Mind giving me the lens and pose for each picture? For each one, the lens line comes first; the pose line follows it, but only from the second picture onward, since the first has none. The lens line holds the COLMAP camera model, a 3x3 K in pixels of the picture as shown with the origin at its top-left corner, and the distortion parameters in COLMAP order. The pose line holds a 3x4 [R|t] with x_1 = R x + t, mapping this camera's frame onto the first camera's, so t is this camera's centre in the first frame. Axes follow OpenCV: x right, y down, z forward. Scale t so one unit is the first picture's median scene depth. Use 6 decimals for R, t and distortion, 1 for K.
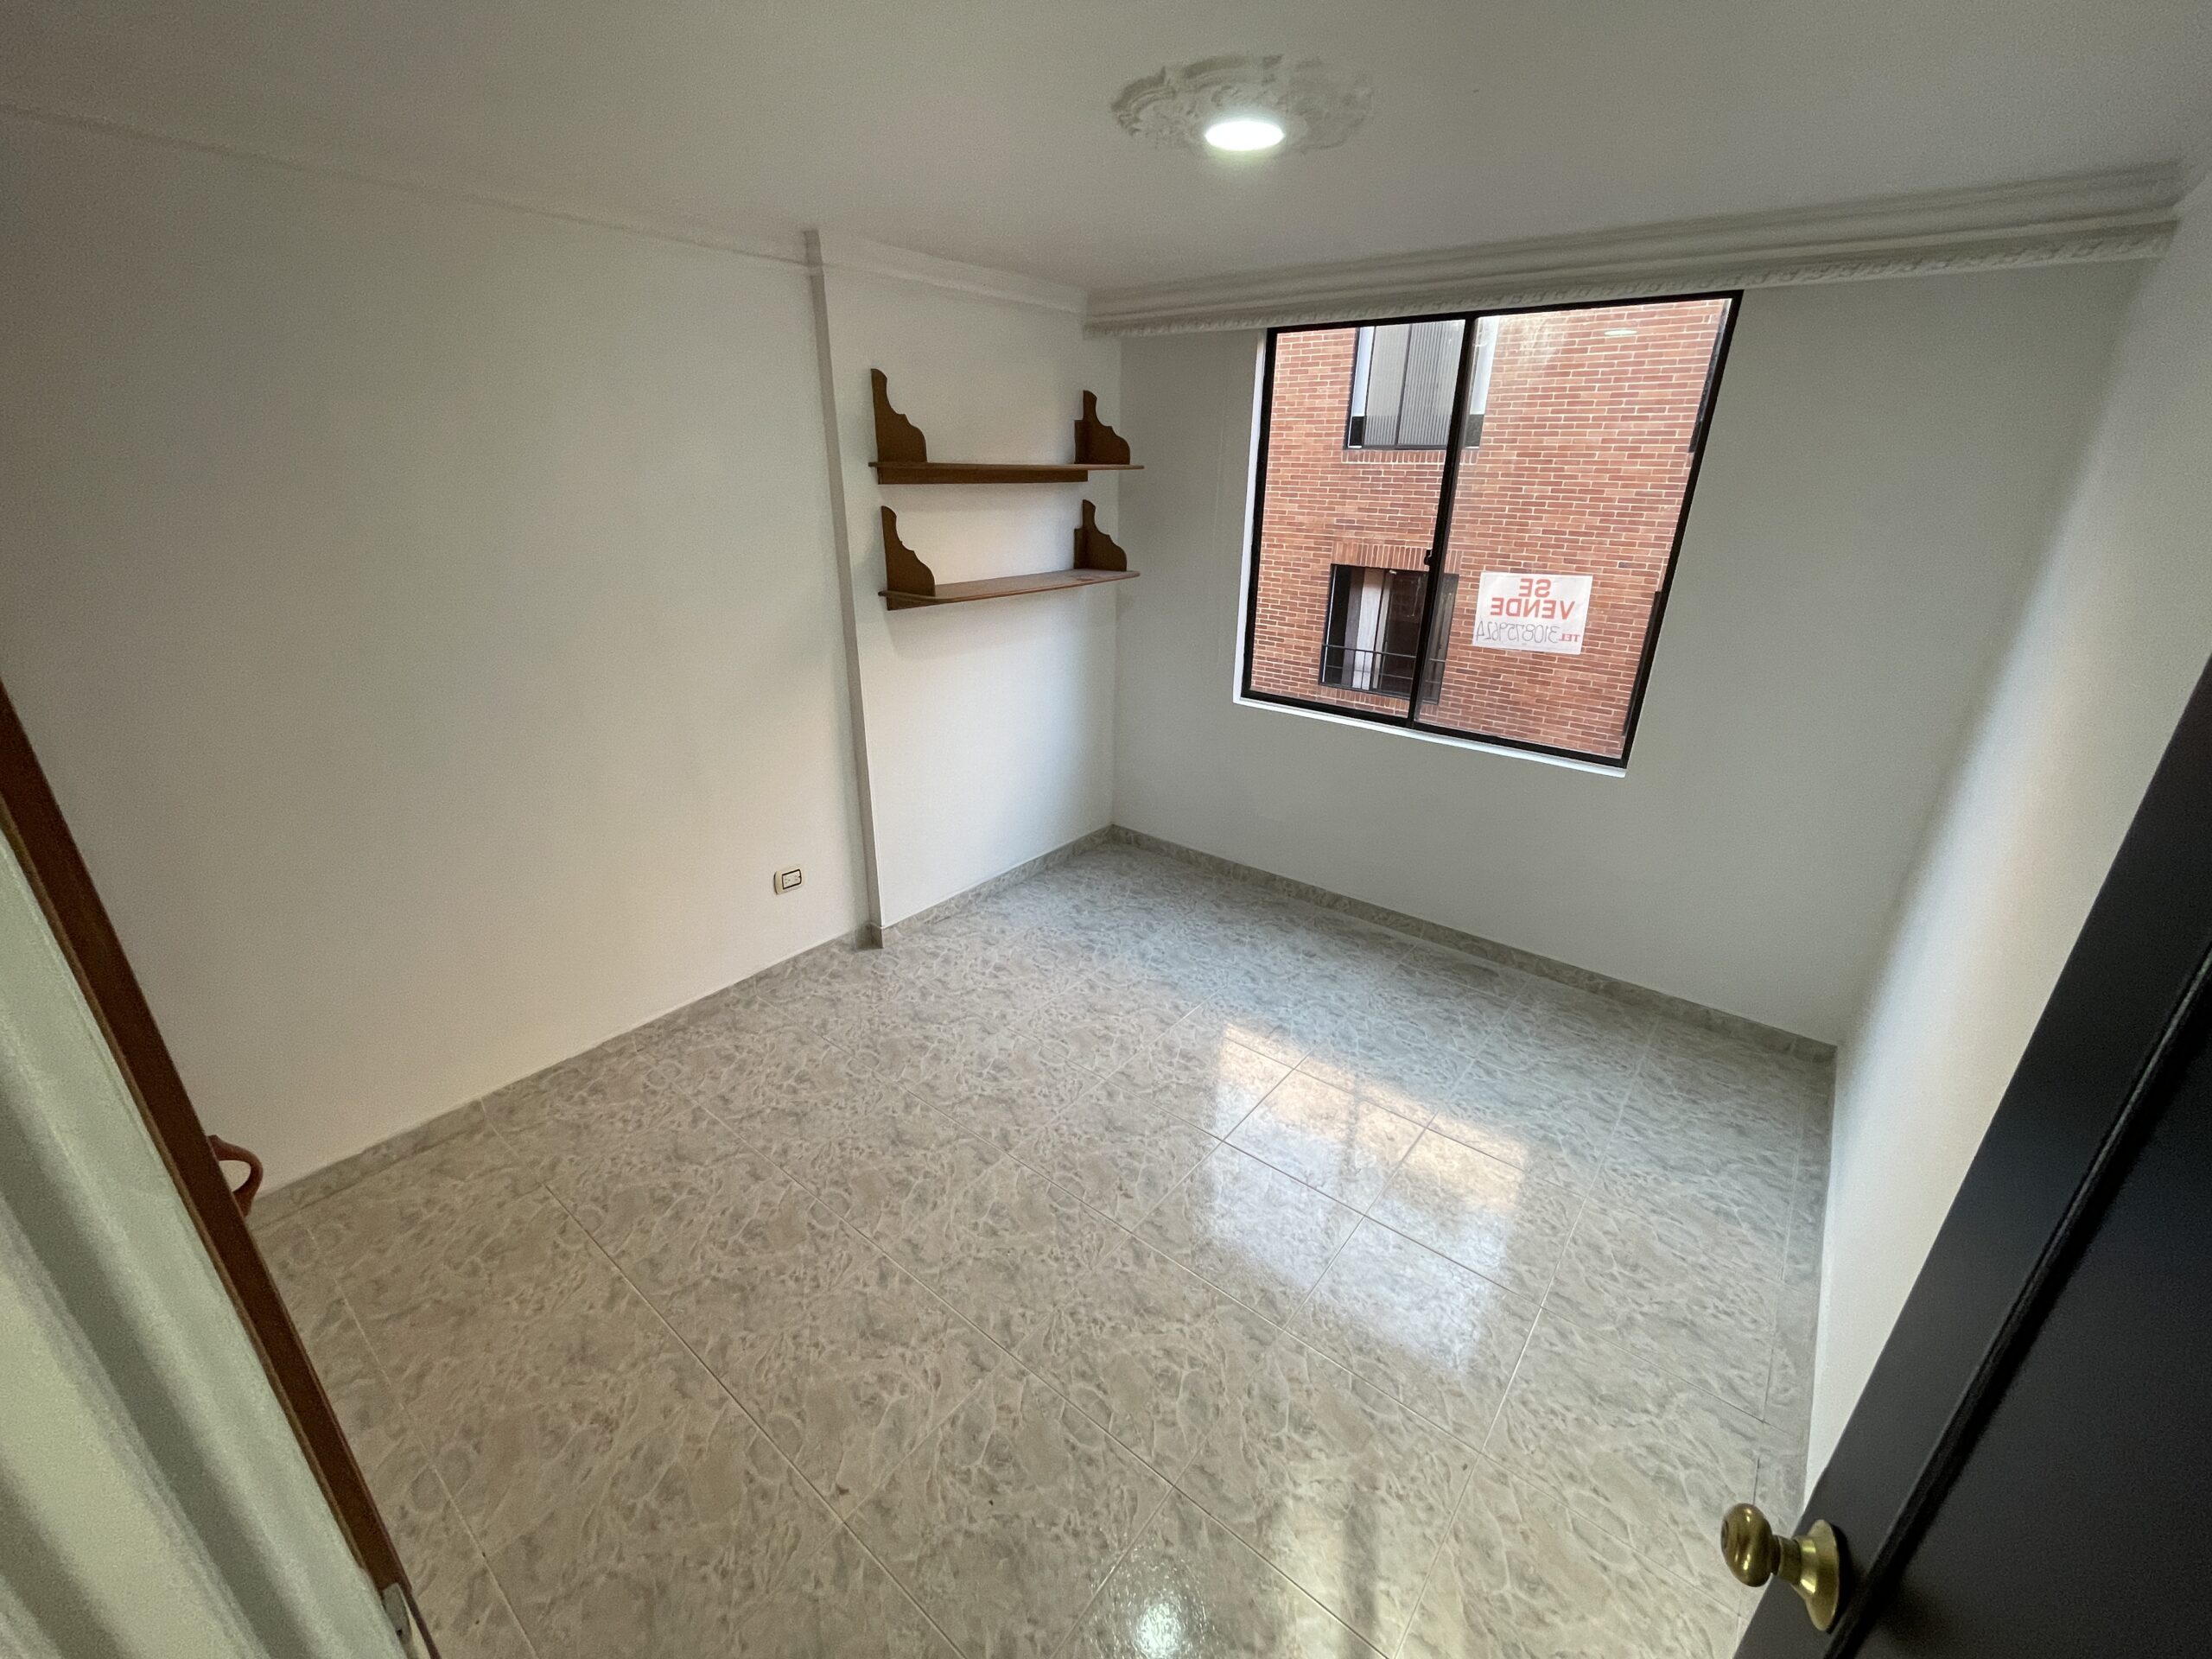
lens RADIAL K [[900.0, 0, 1109.7], [0, 900.0, 824.2], [0, 0, 1]] dist [-0.002335, 0.000771]
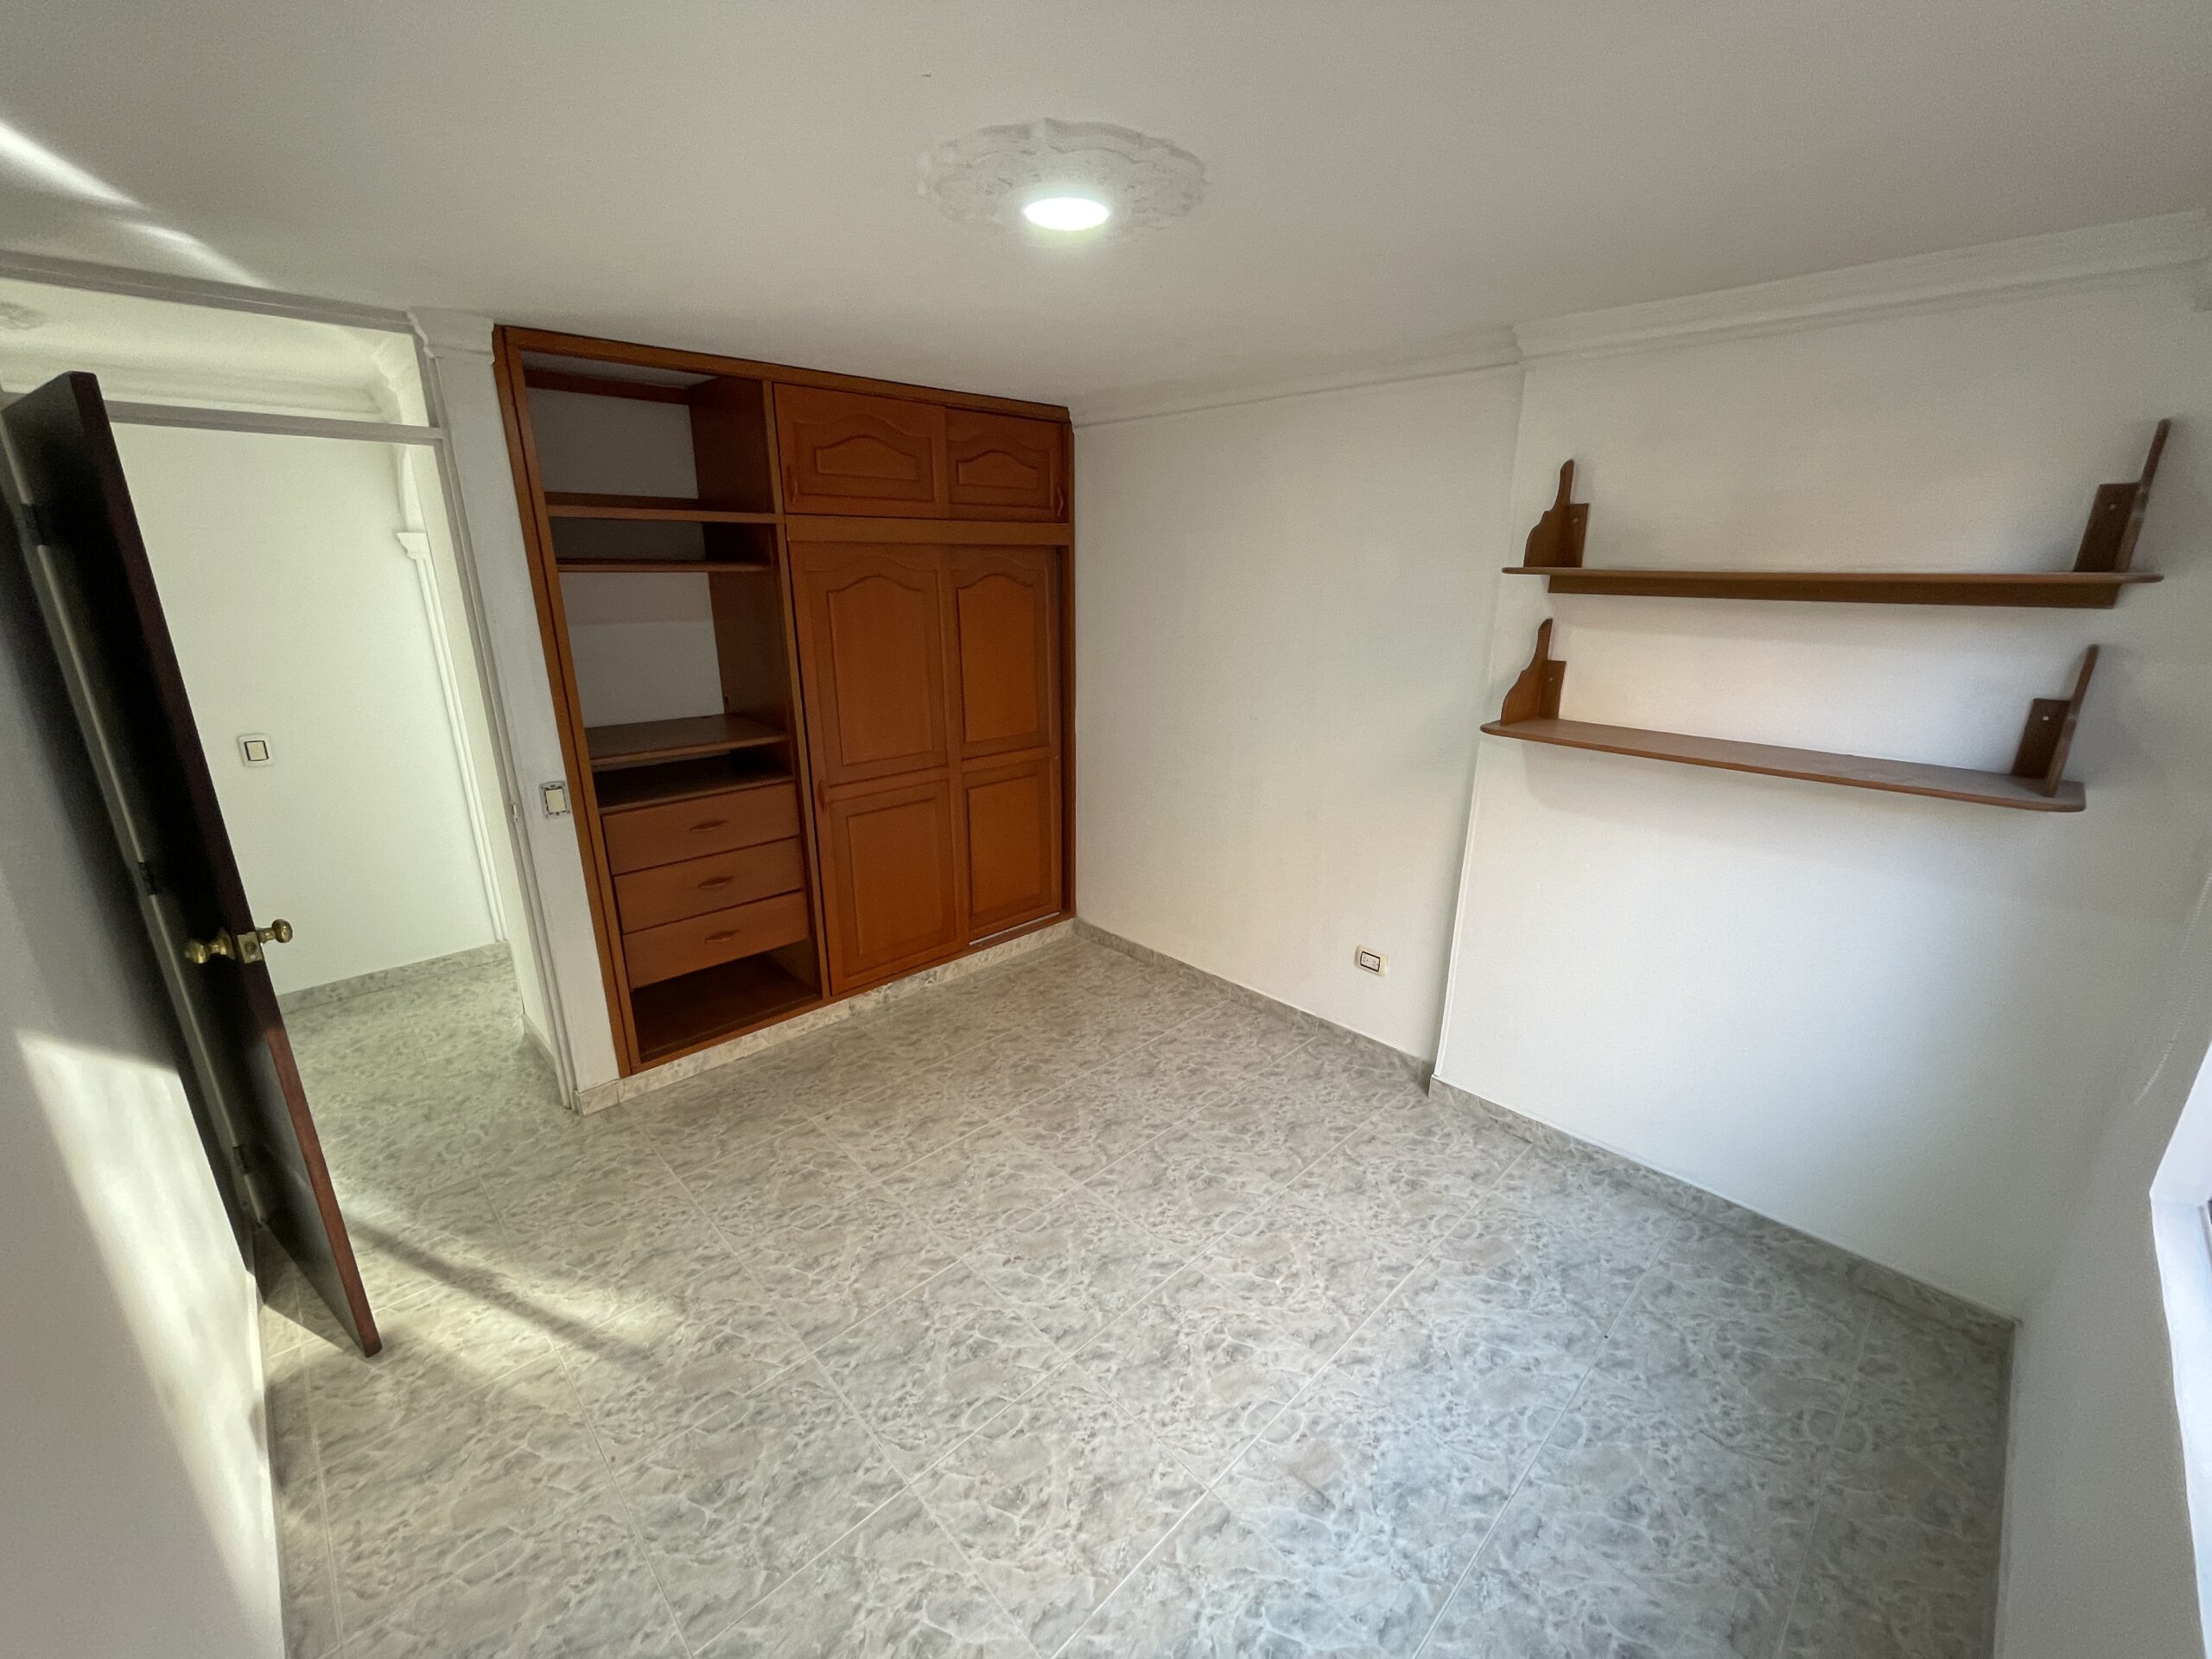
lens RADIAL K [[900.0, 0, 1109.2], [0, 900.0, 829.2], [0, 0, 1]] dist [-0.002335, 0.000771]
pose [[-0.126240, 0.273622, -0.953517, 0.646880], [-0.375497, 0.876503, 0.301236, -0.280109], [0.918186, 0.396071, -0.007906, 0.711739]]
